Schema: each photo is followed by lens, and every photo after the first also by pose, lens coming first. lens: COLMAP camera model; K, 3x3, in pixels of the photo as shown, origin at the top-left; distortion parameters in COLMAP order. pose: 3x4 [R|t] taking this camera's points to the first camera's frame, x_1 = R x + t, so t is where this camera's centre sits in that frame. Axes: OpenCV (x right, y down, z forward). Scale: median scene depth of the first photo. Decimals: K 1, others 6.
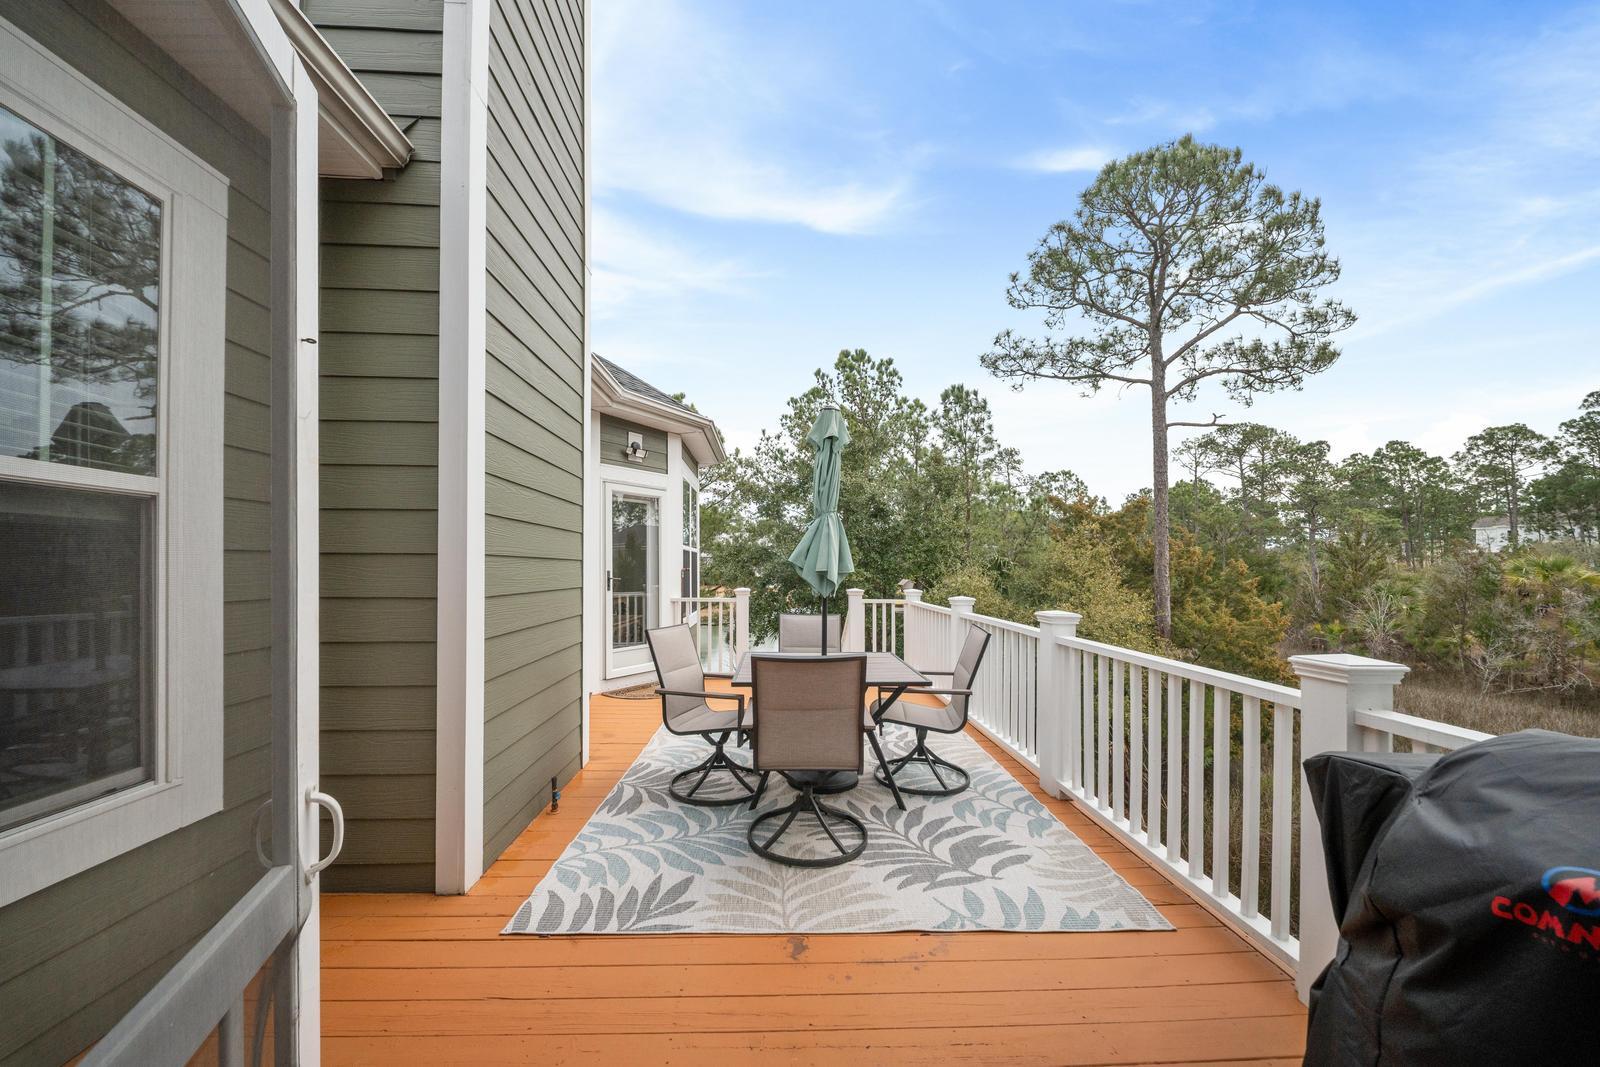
lens RADIAL K [[565.7, 0, 795.7], [0, 565.7, 565.9], [0, 0, 1]] dist [0.000755, -0.000002]
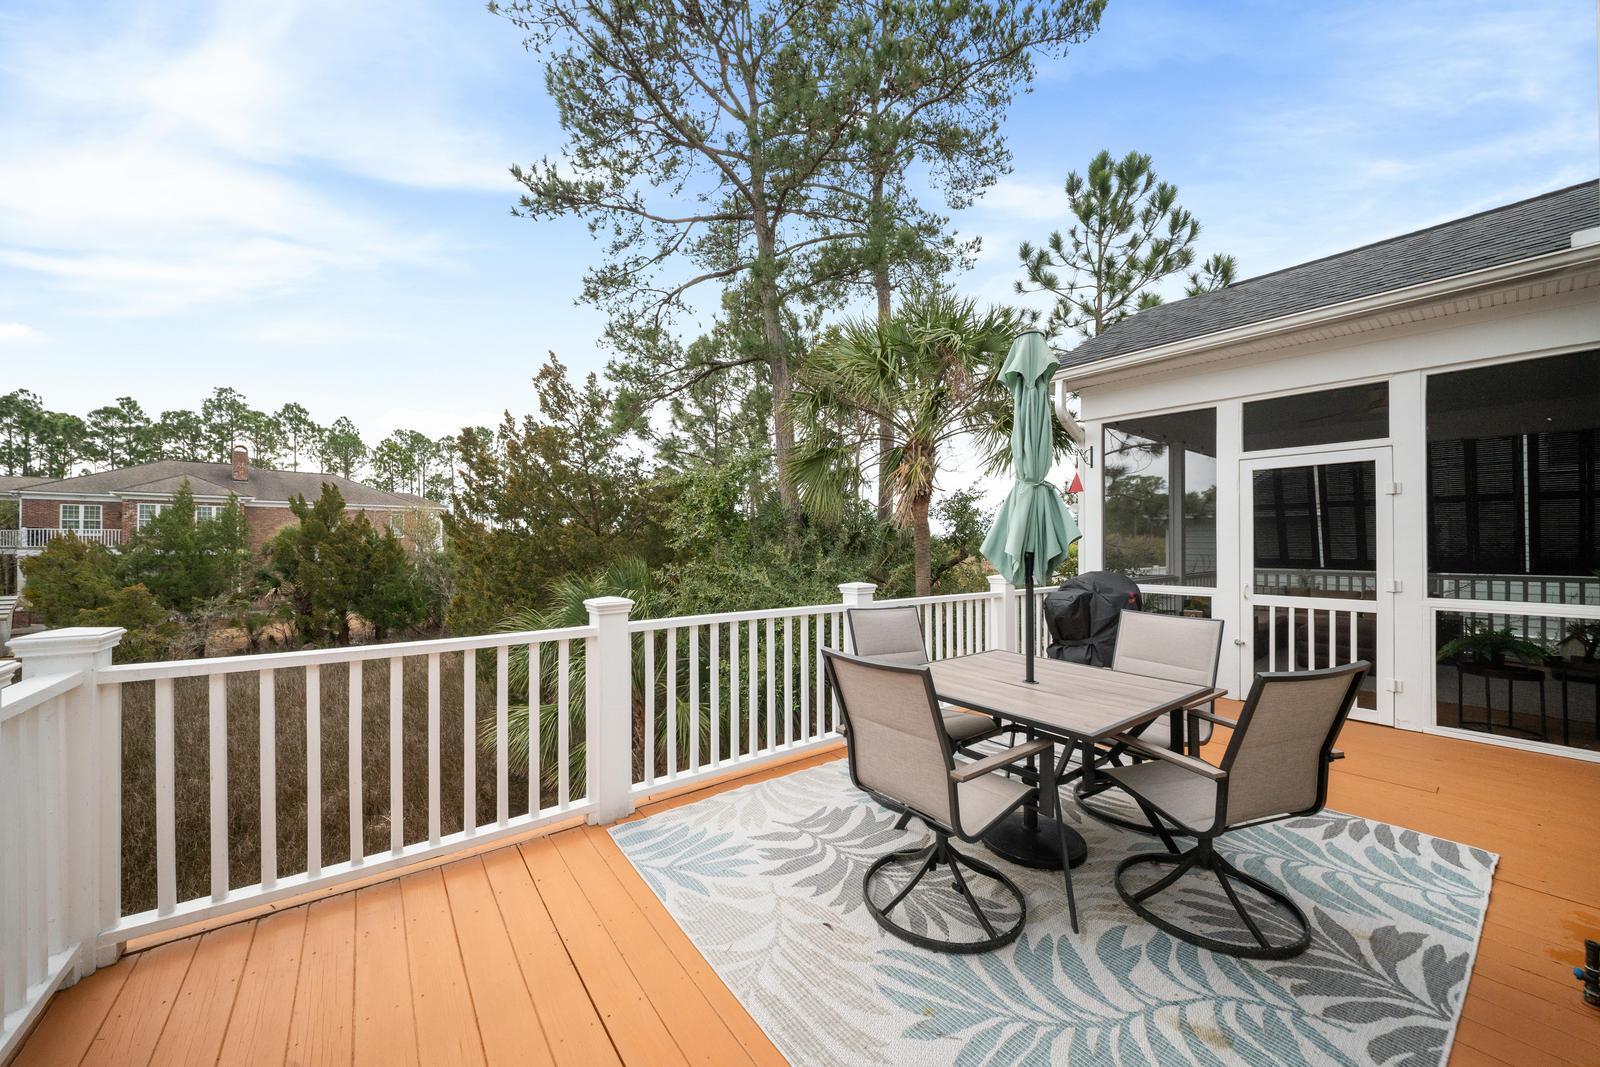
lens RADIAL K [[565.7, 0, 791.4], [0, 565.7, 538.5], [0, 0, 1]] dist [0.000755, -0.000002]
pose [[-0.563114, -0.002084, 0.826377, -0.432913], [-0.012002, 0.999912, -0.005656, -0.004948], [-0.826292, -0.013103, -0.563089, 1.905873]]
